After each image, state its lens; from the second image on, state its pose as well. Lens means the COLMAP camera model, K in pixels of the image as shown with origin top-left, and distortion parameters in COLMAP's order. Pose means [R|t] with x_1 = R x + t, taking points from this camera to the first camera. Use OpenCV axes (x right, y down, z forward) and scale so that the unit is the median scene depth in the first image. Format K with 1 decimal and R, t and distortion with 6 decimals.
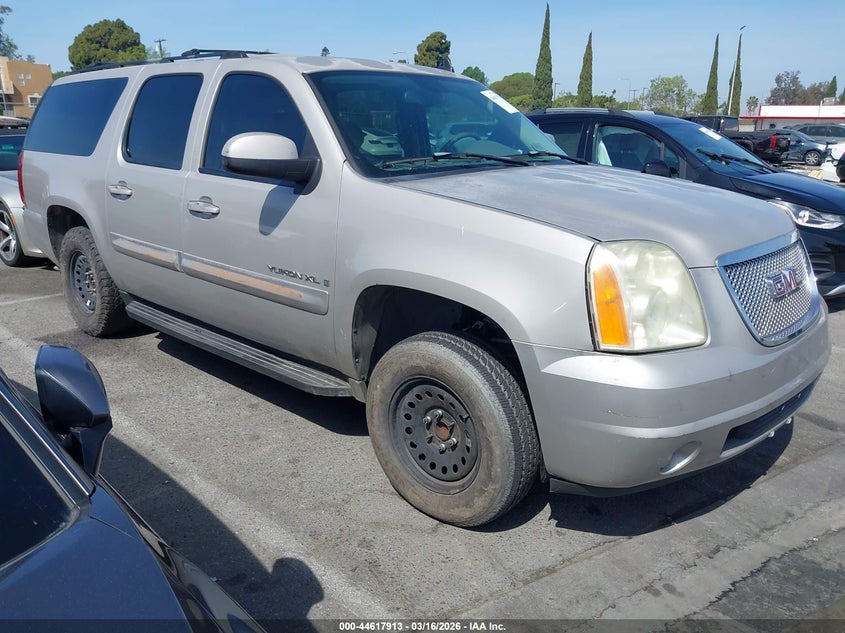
lens RADIAL K [[771.3, 0, 422.5], [0, 771.3, 316.5], [0, 0, 1]] dist [0.010975, 0.009982]
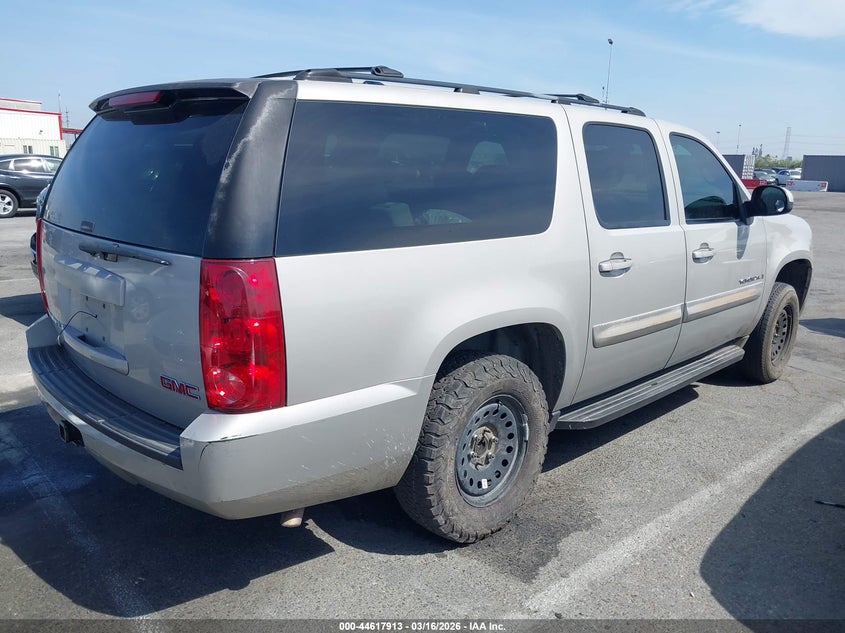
lens RADIAL K [[771.3, 0, 422.5], [0, 771.3, 316.5], [0, 0, 1]] dist [0.010975, 0.009982]
pose [[-0.075461, -0.205816, 0.975677, -1.270610], [0.220501, 0.950799, 0.217622, -0.360231], [-0.972463, 0.231560, -0.026365, 1.350176]]
